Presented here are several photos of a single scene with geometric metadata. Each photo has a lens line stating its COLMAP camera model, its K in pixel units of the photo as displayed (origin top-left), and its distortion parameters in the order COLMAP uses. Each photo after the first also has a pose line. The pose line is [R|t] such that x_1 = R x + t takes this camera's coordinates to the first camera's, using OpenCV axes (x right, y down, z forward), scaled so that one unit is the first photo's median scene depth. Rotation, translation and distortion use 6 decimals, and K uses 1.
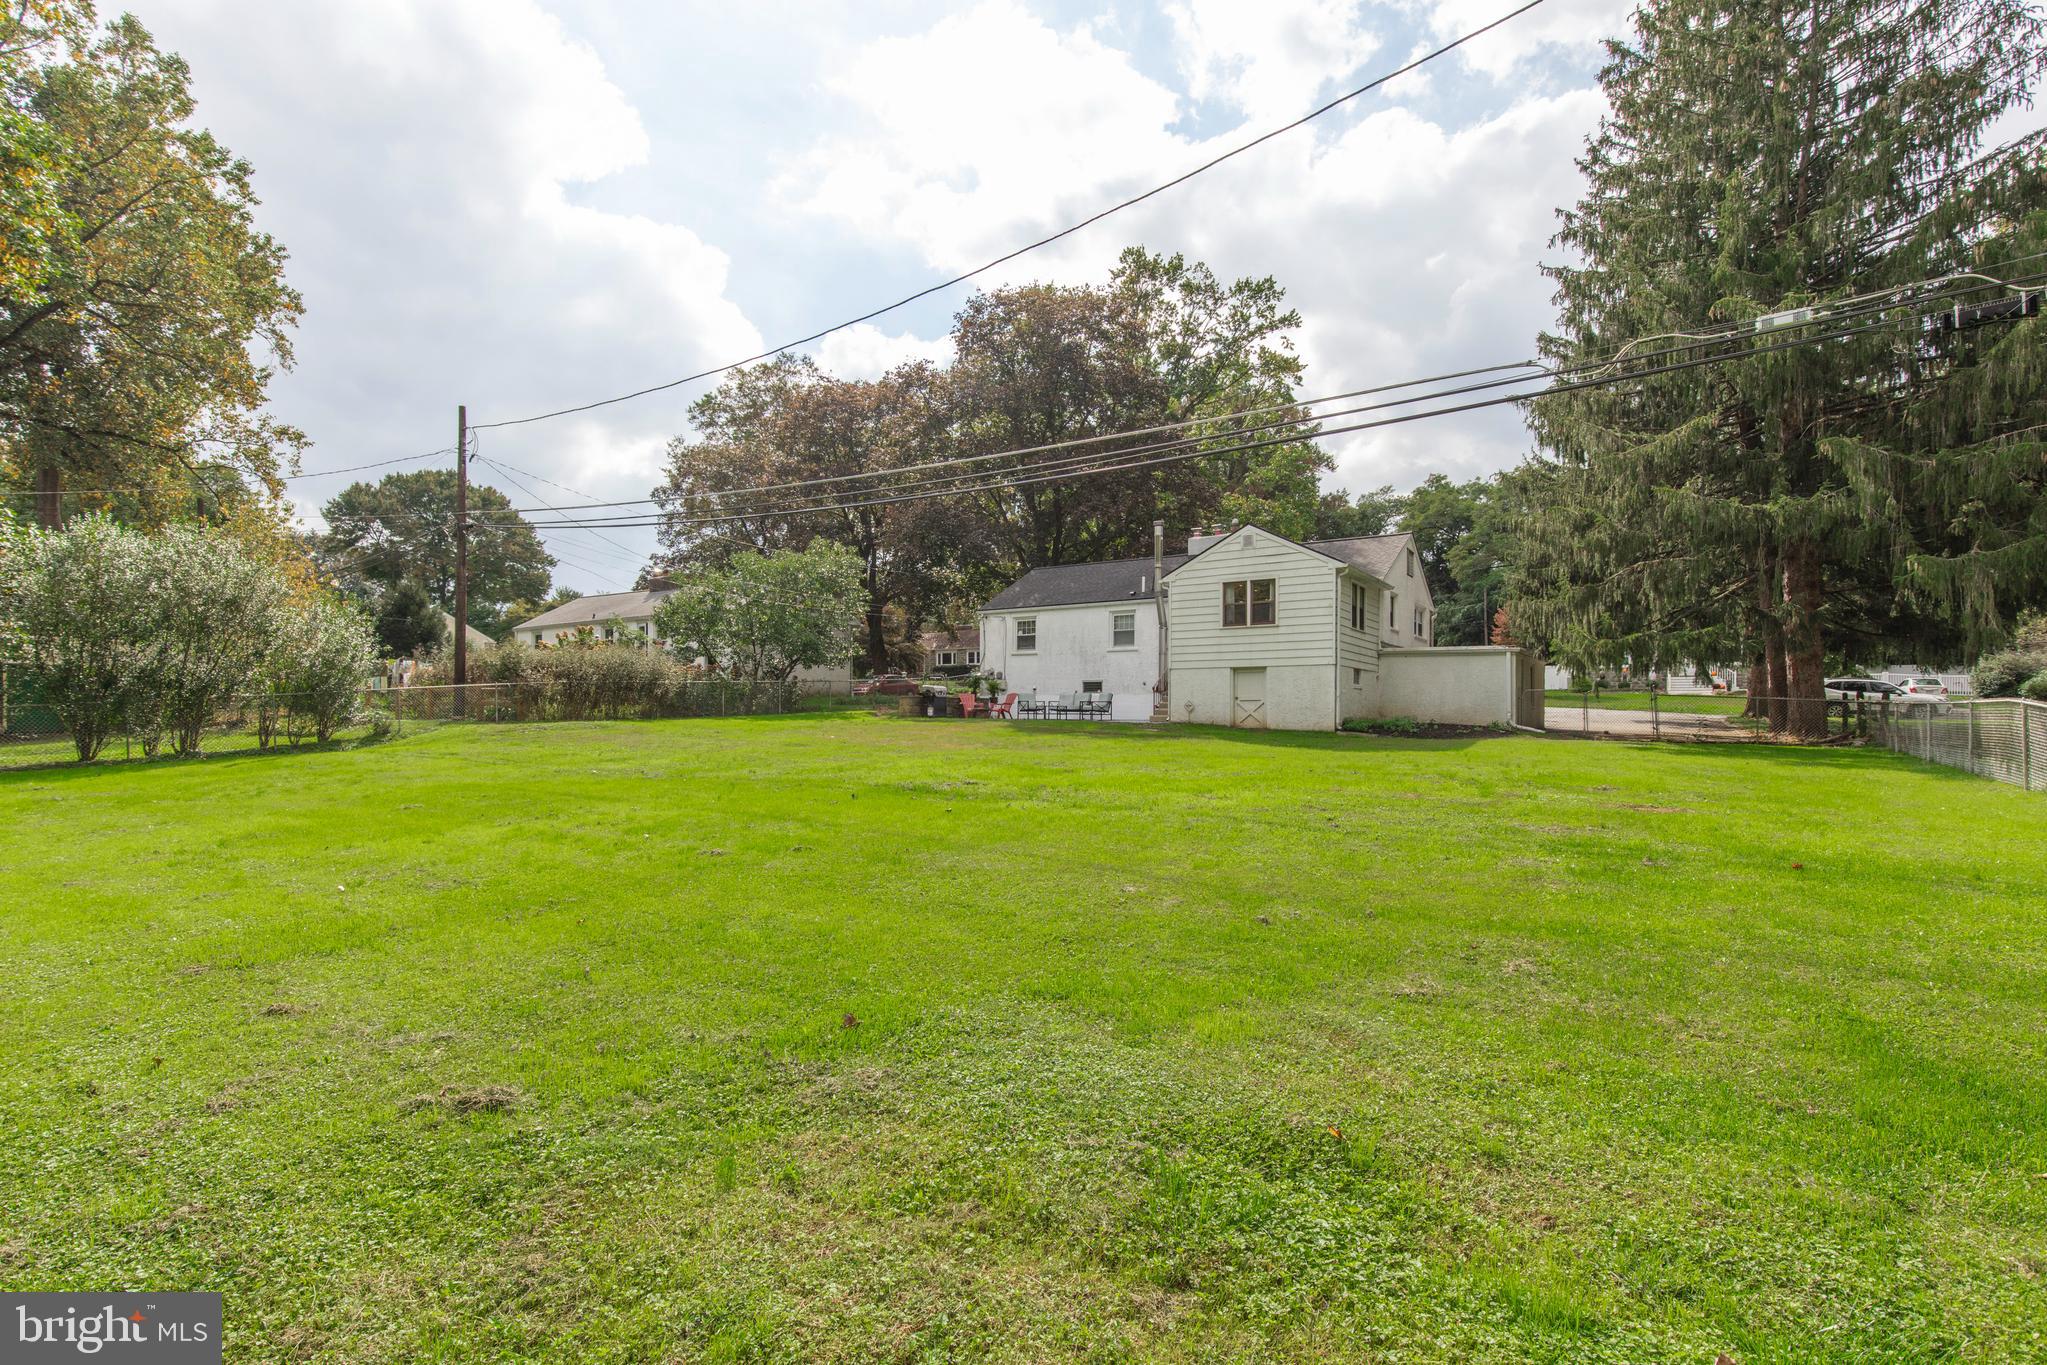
lens RADIAL K [[968.3, 0, 1020.7], [0, 968.3, 689.8], [0, 0, 1]] dist [-0.001279, -0.000998]
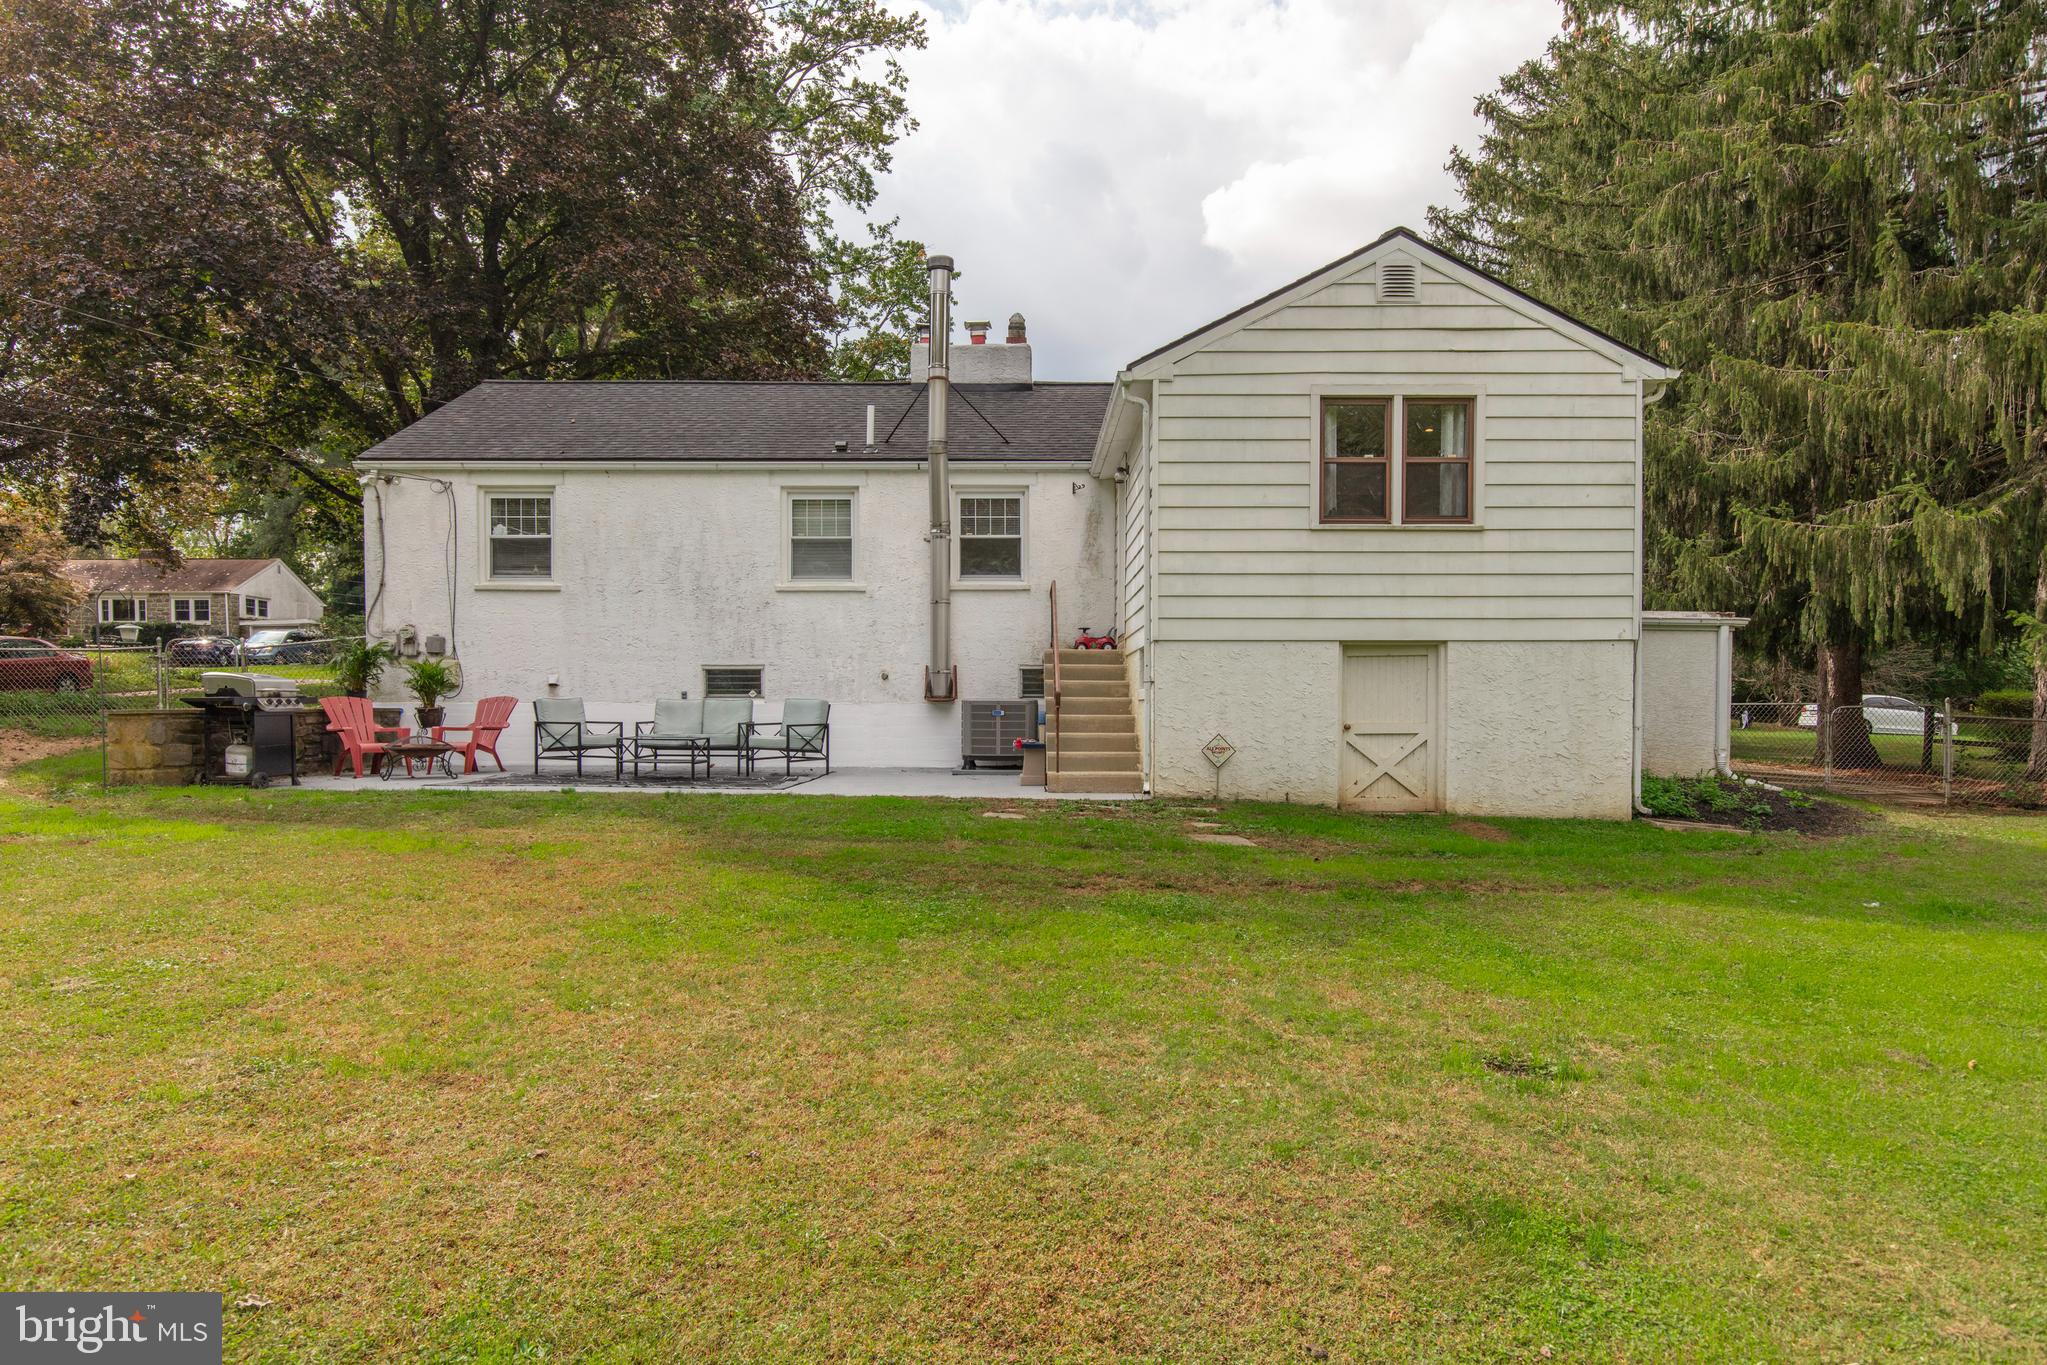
lens RADIAL K [[1195.7, 0, 1030.6], [0, 1195.7, 744.6], [0, 0, 1]] dist [0.000423, 0.000924]
pose [[0.829081, -0.018896, 0.558809, -0.119559], [-0.014198, 0.998395, 0.054825, -0.007605], [-0.558948, -0.053388, 0.827482, 0.694402]]
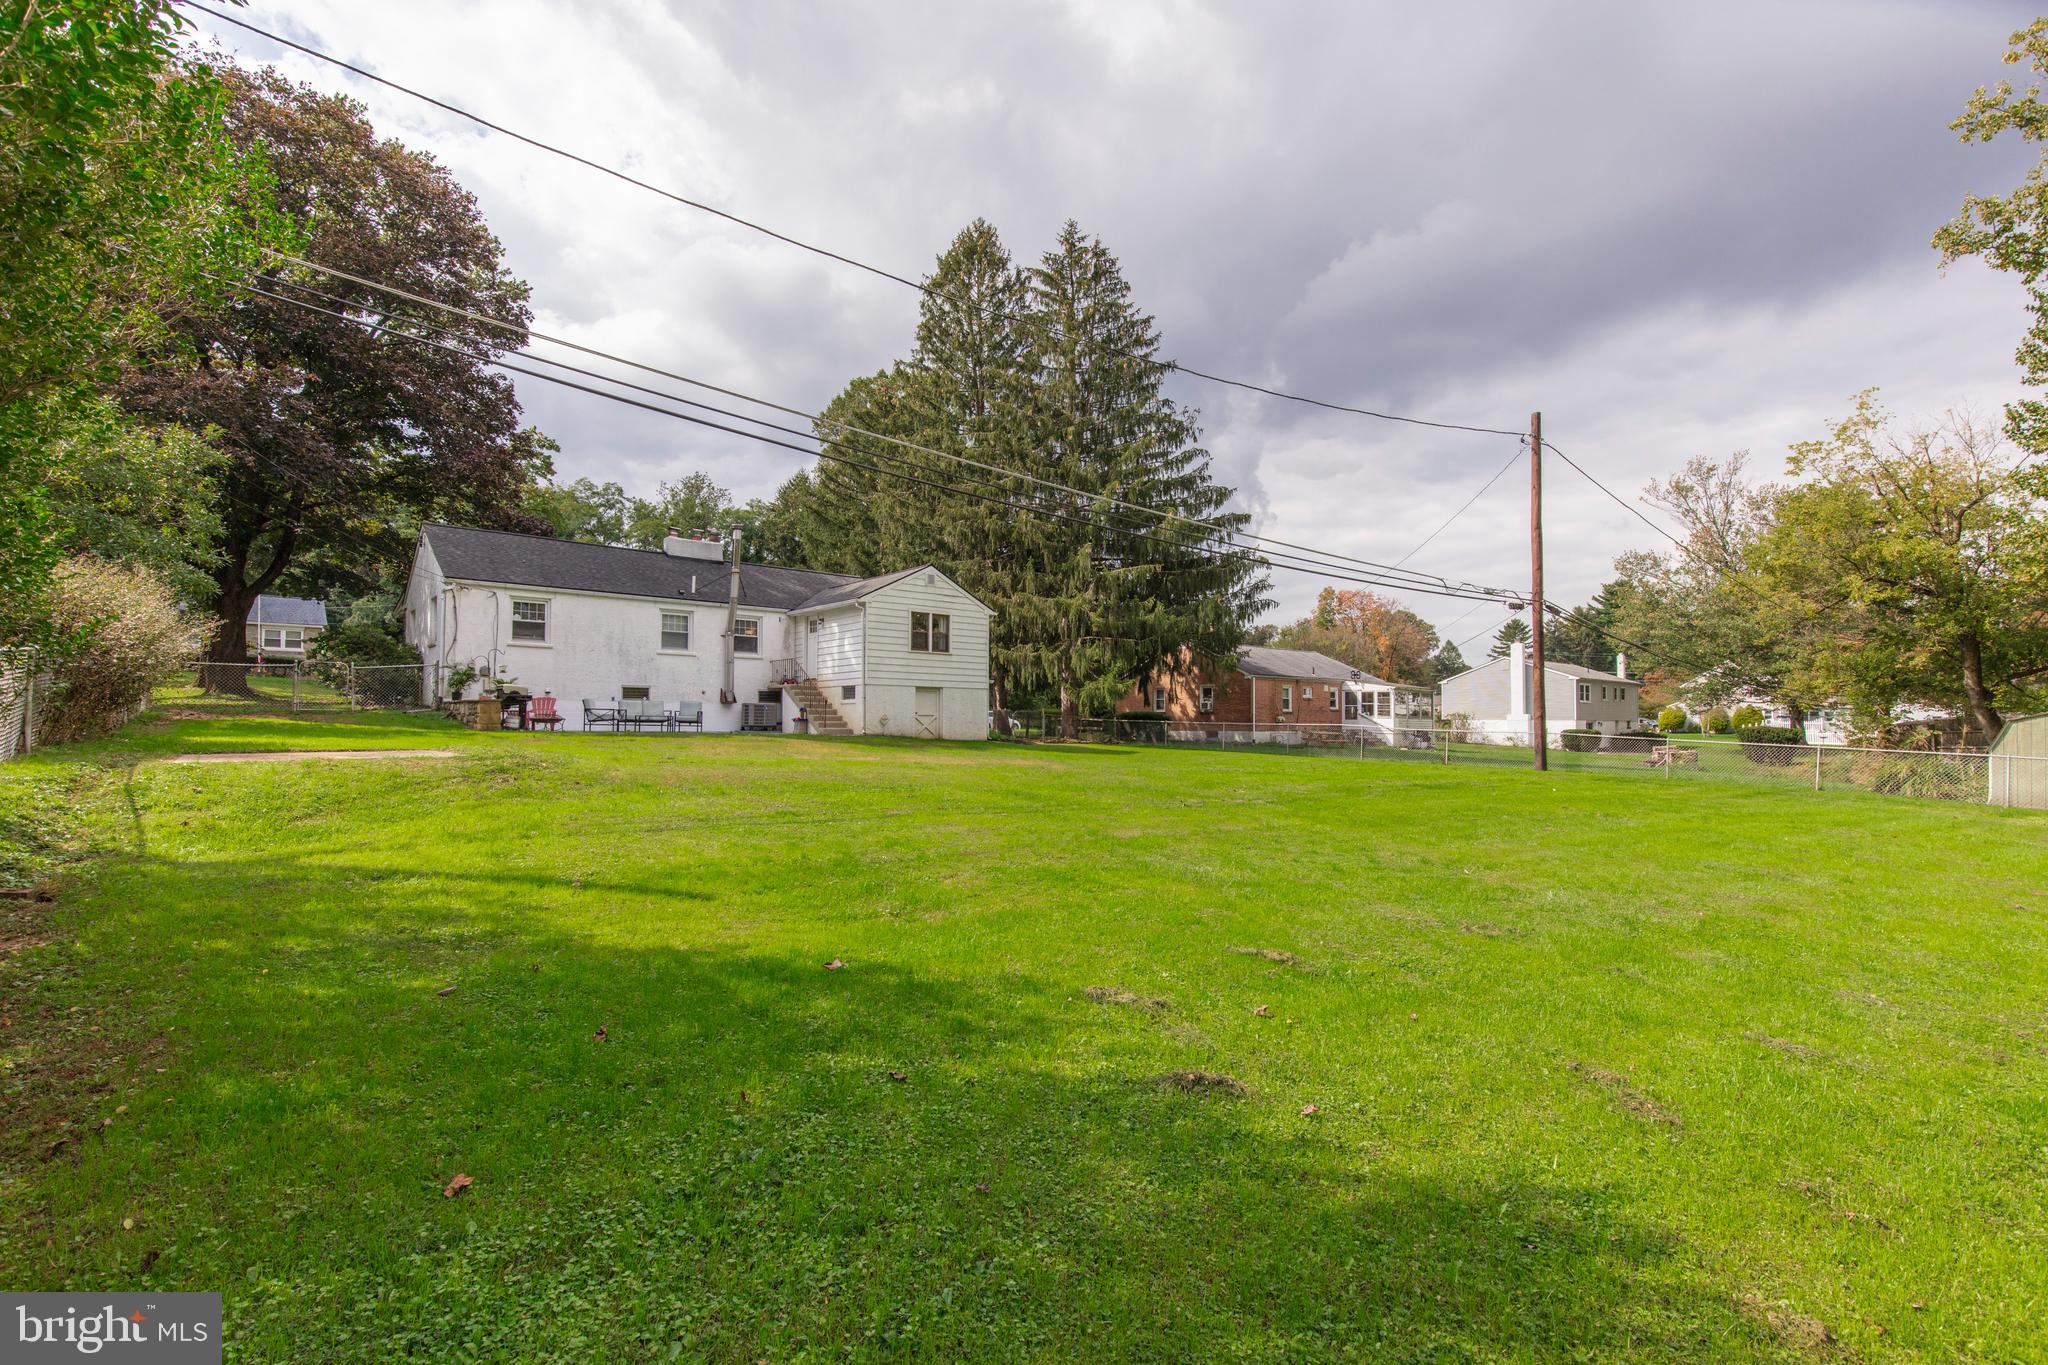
lens RADIAL K [[917.9, 0, 1016.4], [0, 917.9, 685.5], [0, 0, 1]] dist [0.004022, -0.000623]
pose [[0.283210, 0.041240, 0.958171, -0.781409], [-0.032423, 0.998916, -0.033410, 0.008184], [-0.958510, -0.021604, 0.284240, 0.572569]]
